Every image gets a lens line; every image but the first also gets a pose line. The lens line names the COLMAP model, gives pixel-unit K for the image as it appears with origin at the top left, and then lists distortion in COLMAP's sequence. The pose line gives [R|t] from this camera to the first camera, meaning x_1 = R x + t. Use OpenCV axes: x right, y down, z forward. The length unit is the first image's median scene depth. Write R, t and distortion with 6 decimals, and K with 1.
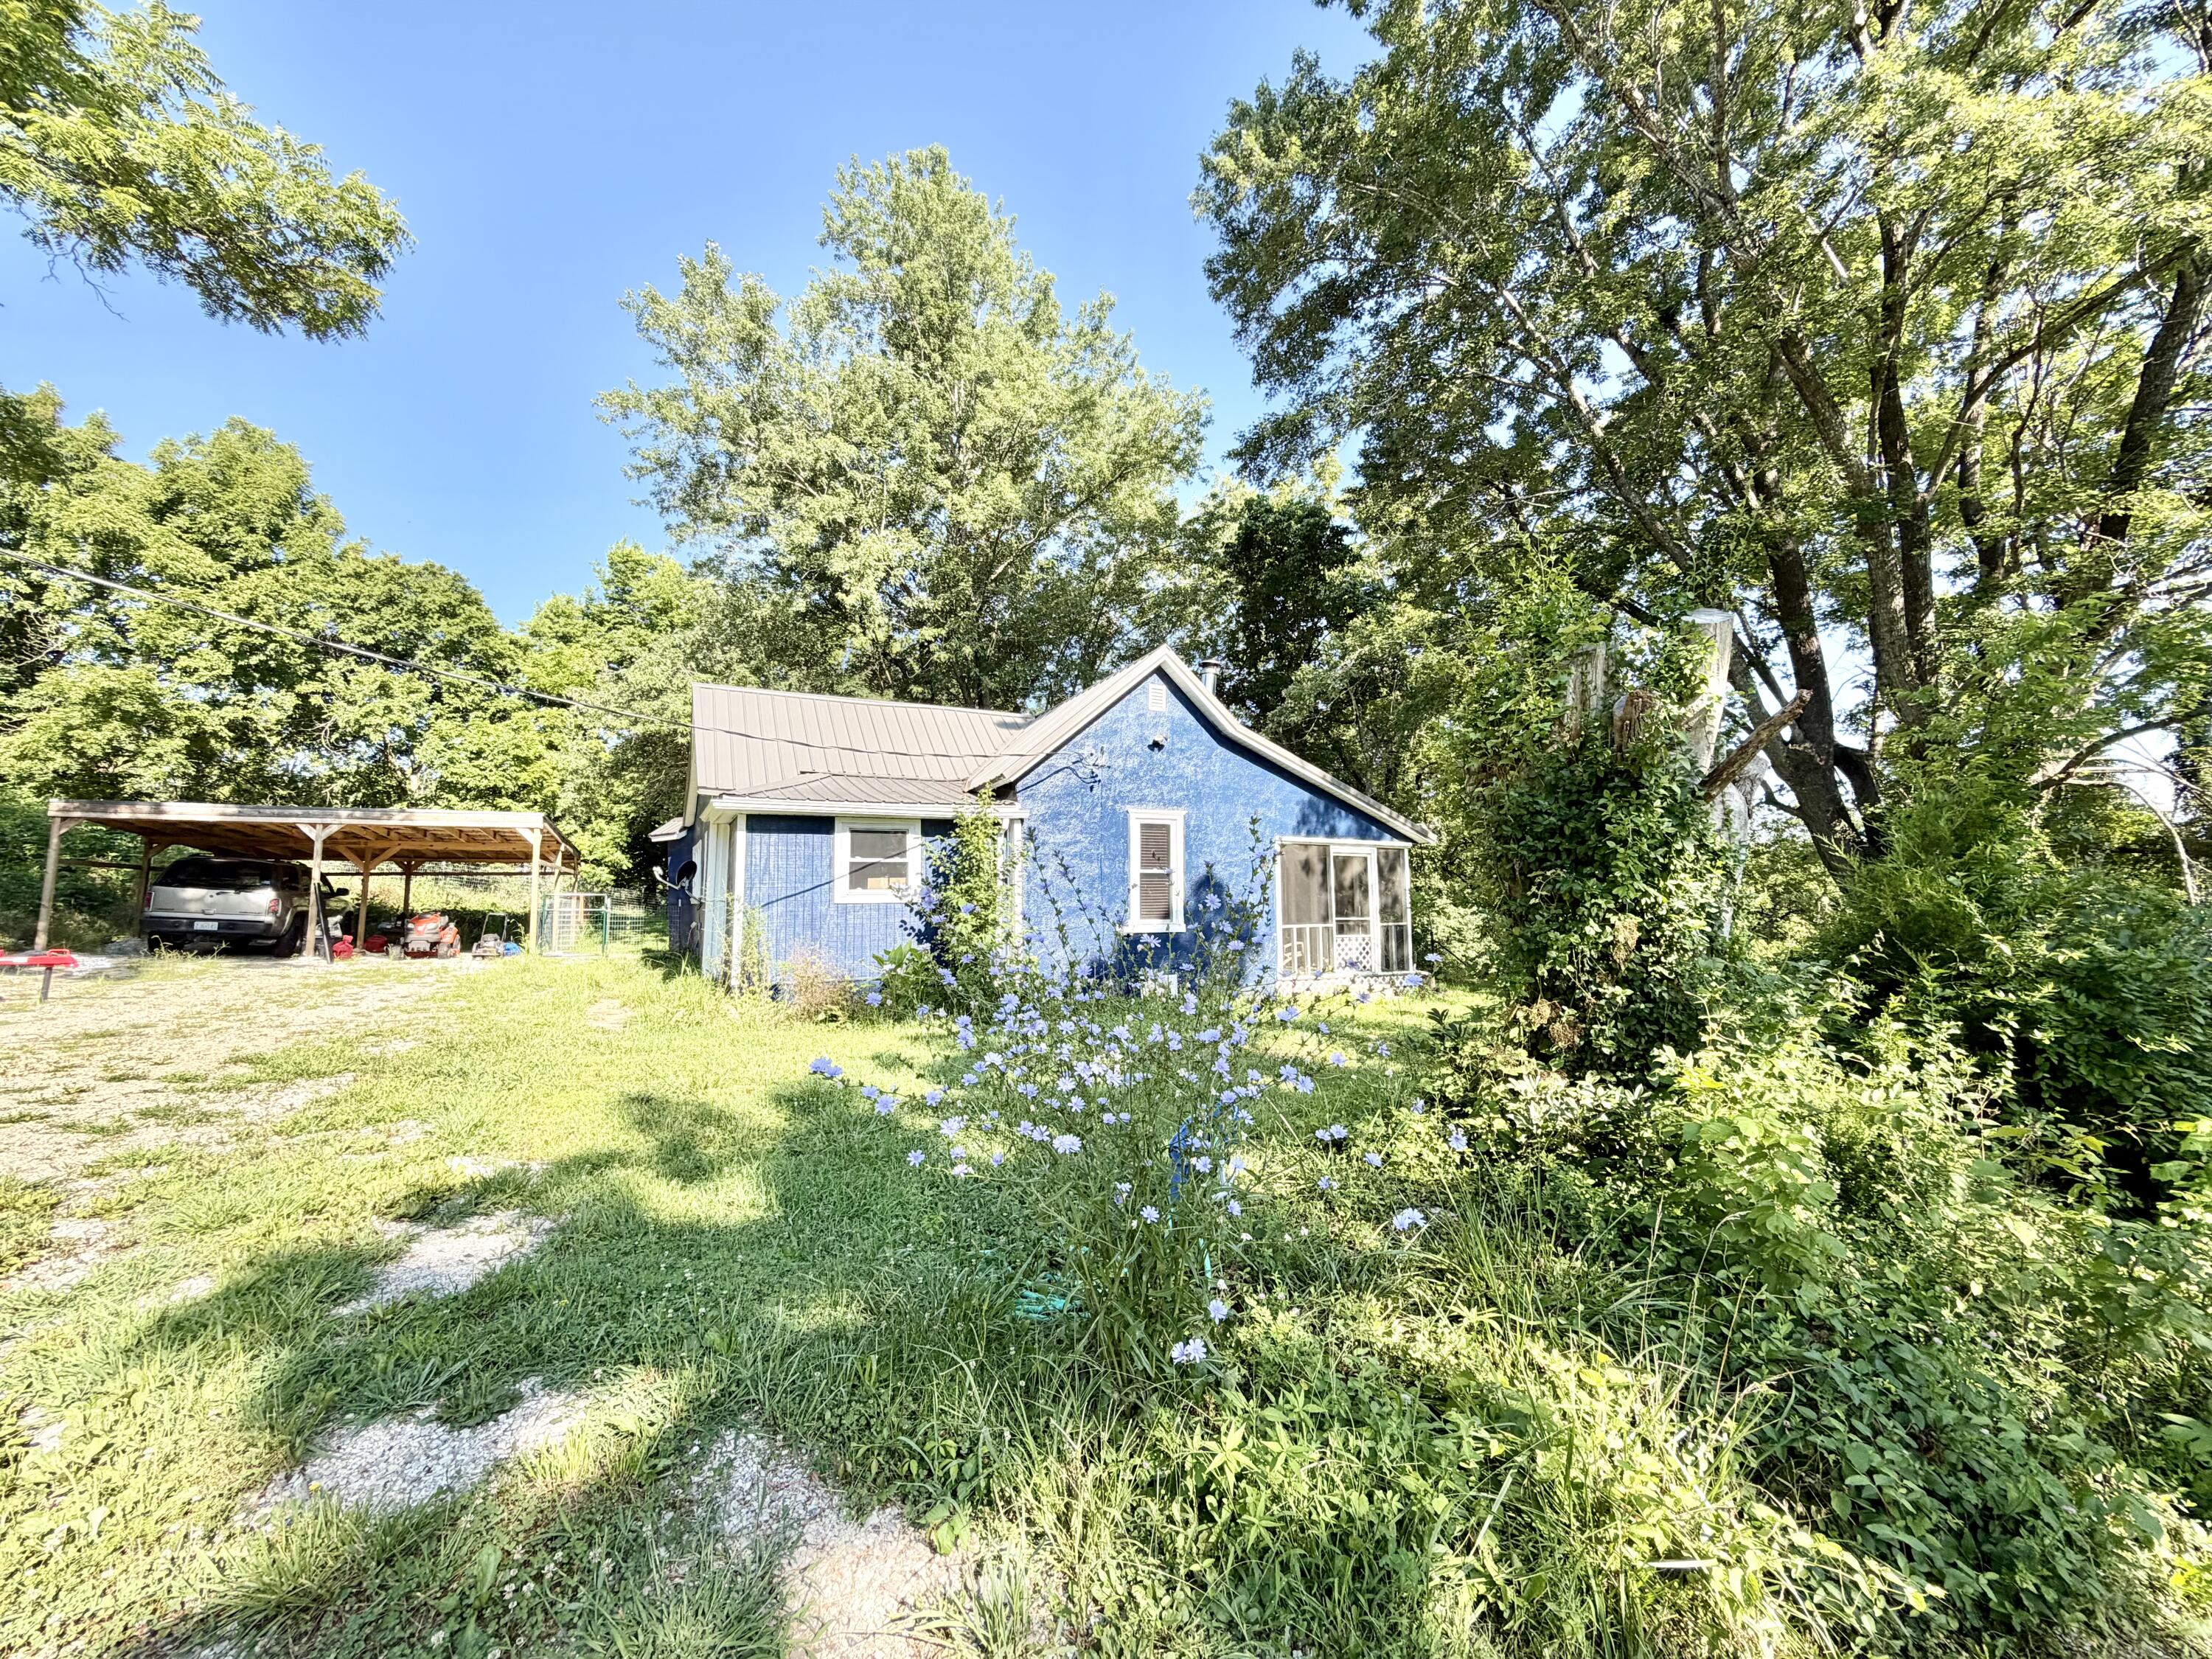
lens RADIAL K [[888.6, 0, 1107.1], [0, 888.6, 830.7], [0, 0, 1]] dist [0.000010, -0.000051]
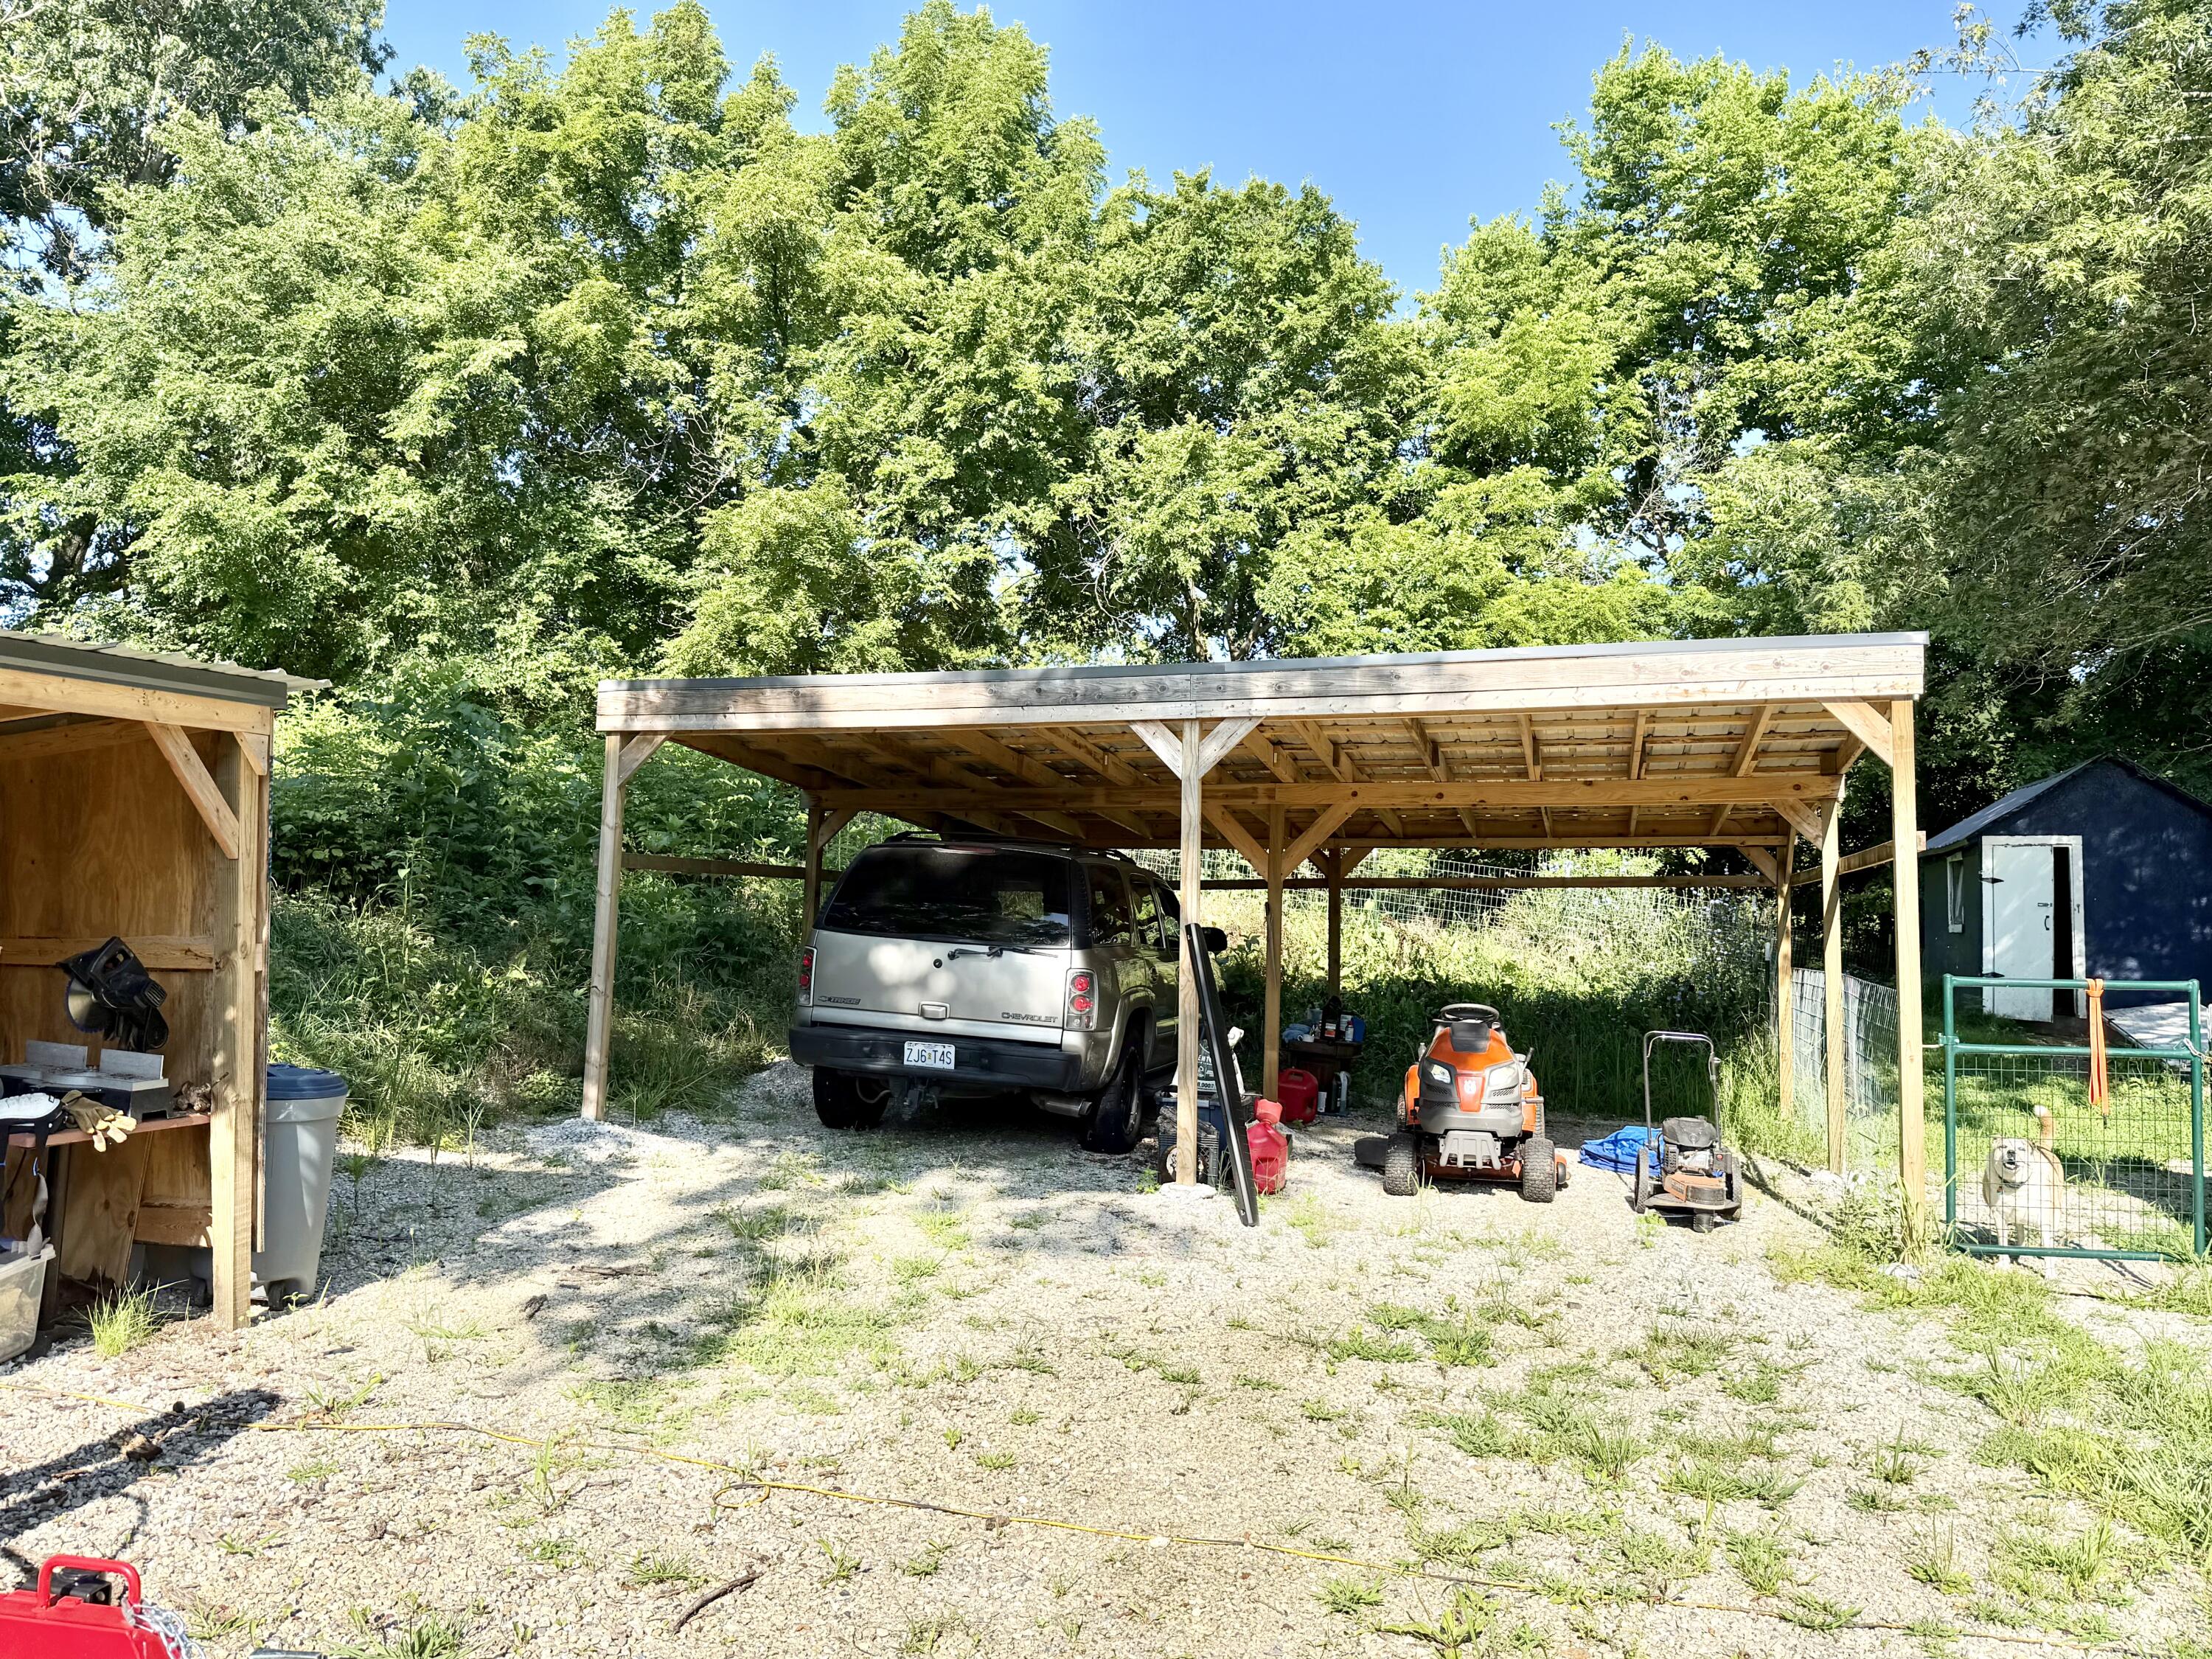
lens RADIAL K [[1740.1, 0, 1086.4], [0, 1740.1, 849.7], [0, 0, 1]] dist [0.065840, -0.054347]
pose [[0.758914, -0.016306, -0.650987, -0.303673], [0.041994, 0.998831, 0.023937, 0.010790], [0.649836, -0.045503, 0.758711, 0.304745]]
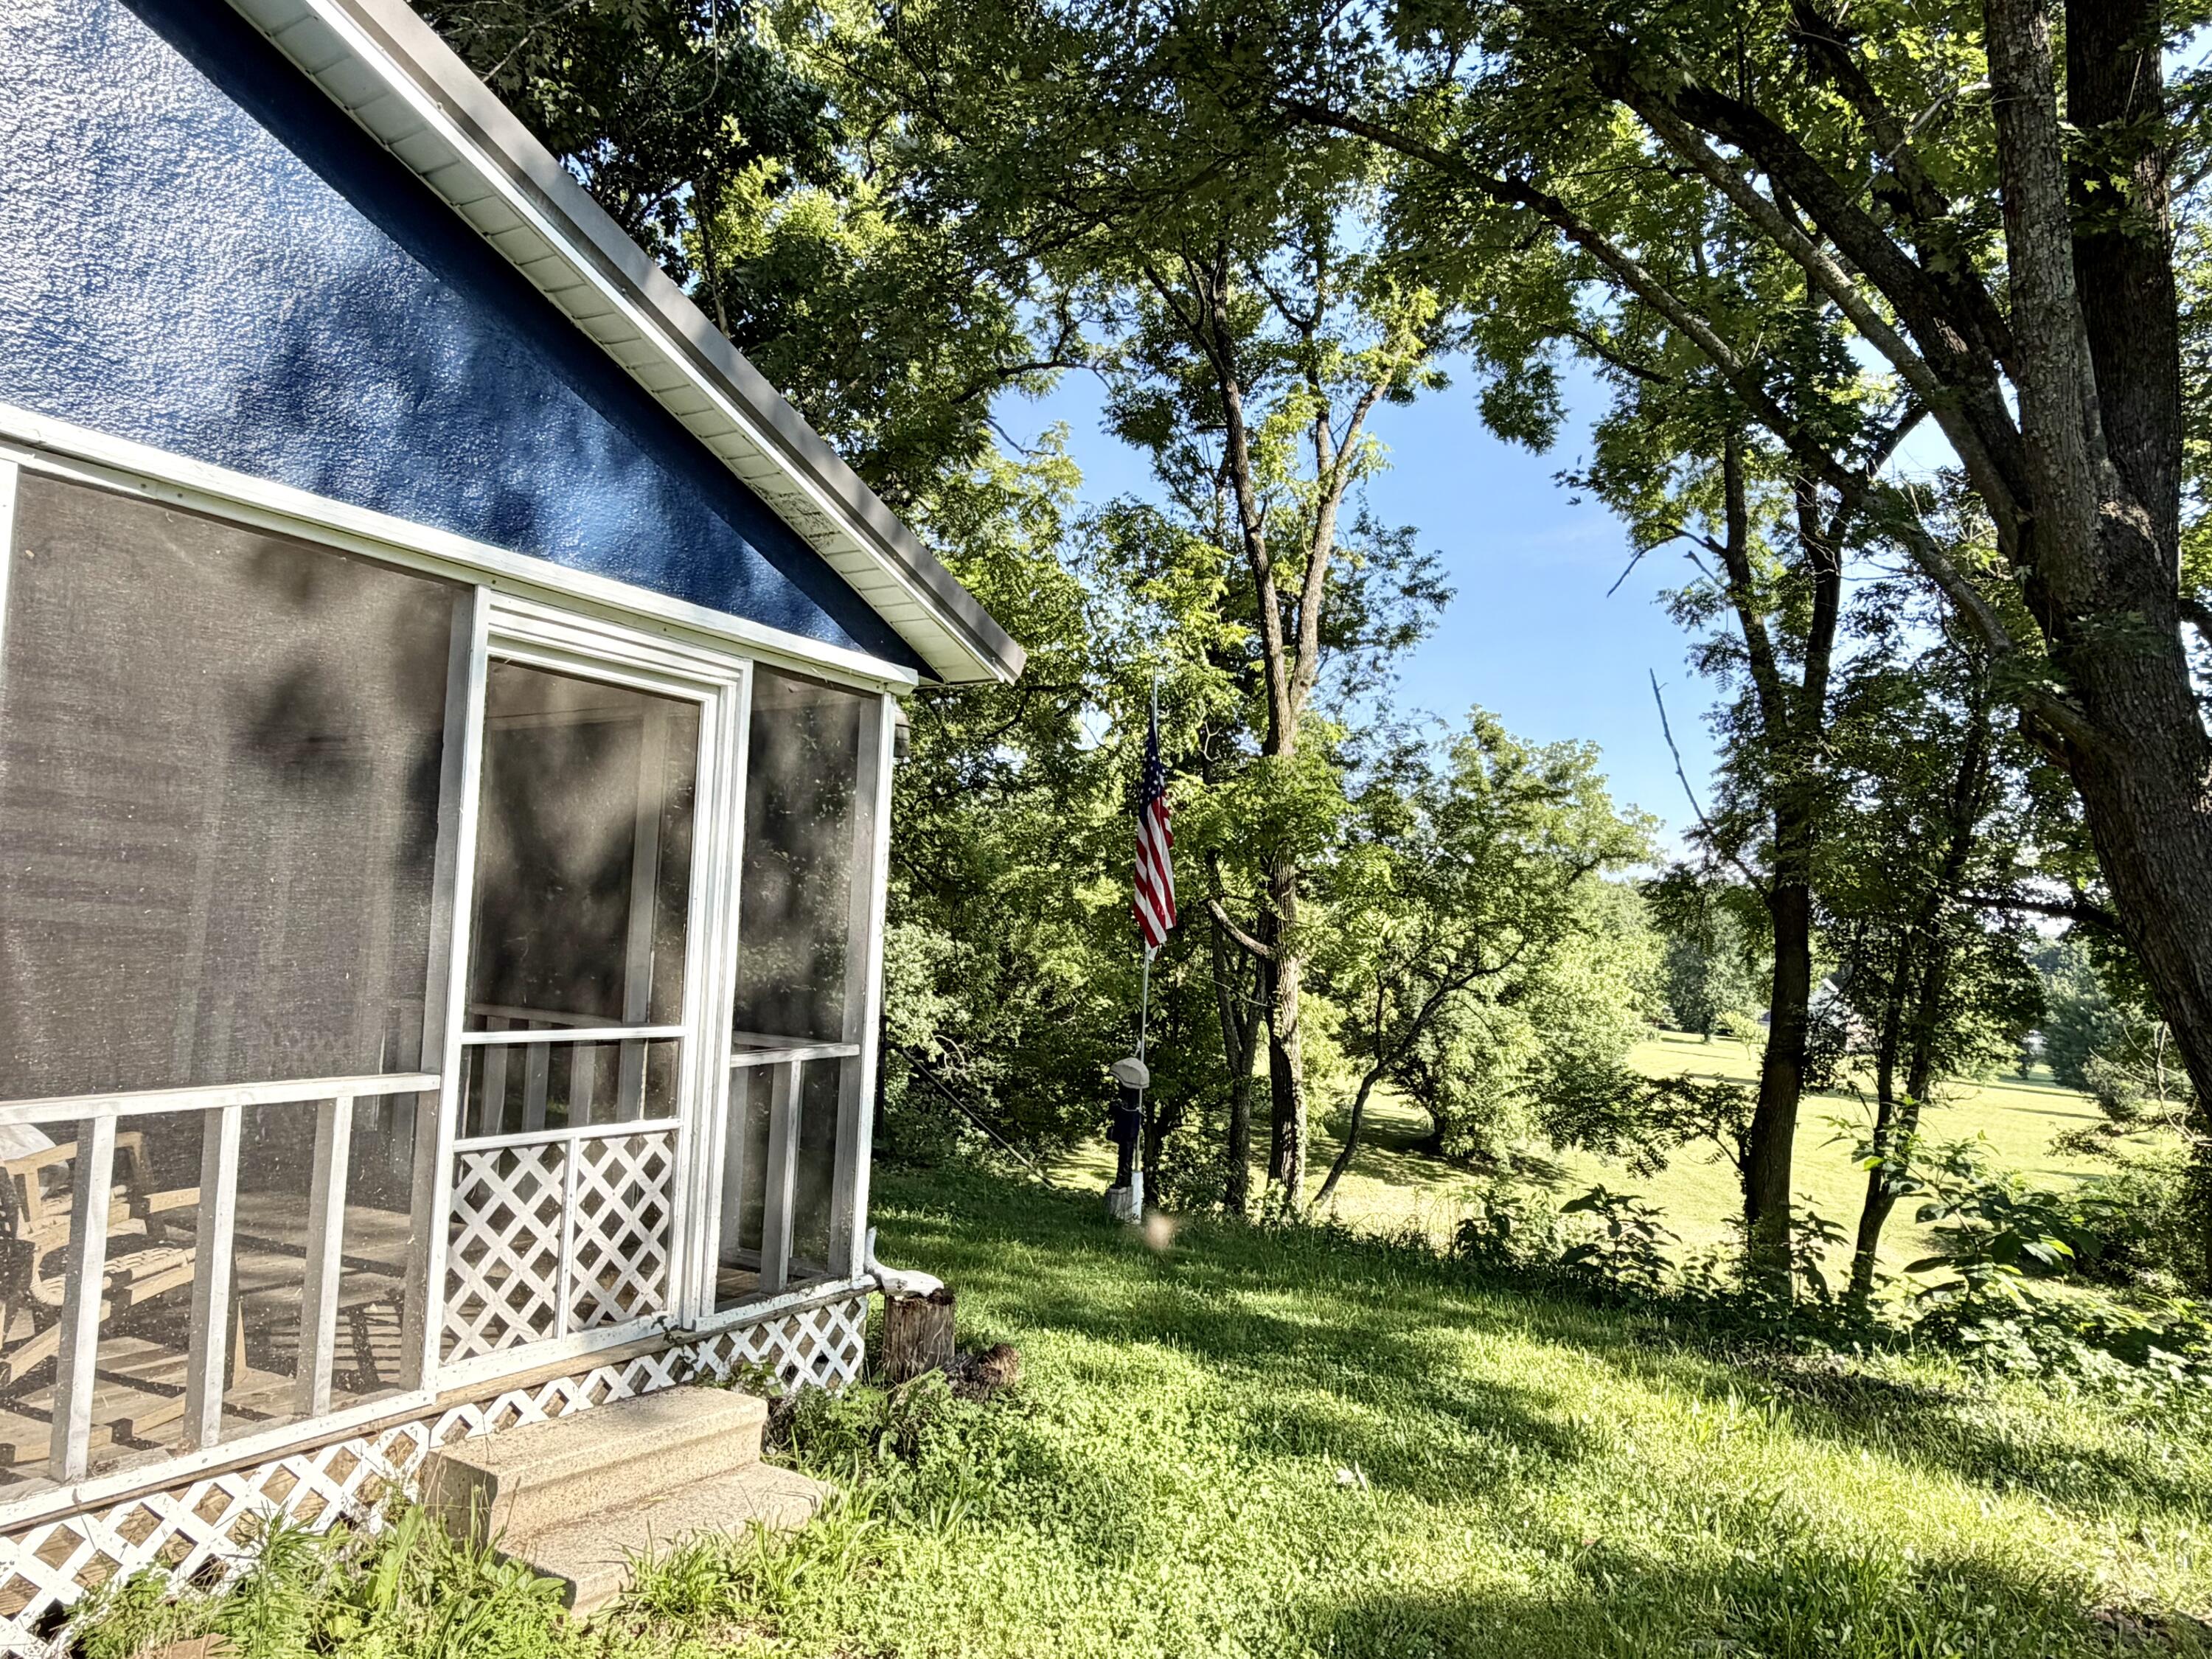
lens RADIAL K [[1500.6, 0, 1091.3], [0, 1500.6, 835.9], [0, 0, 1]] dist [-0.001709, -0.000773]
pose [[0.849767, 0.079799, 0.521084, 0.102066], [-0.099898, 0.994942, 0.010544, 0.021321], [-0.517607, -0.061015, 0.853440, 0.351101]]
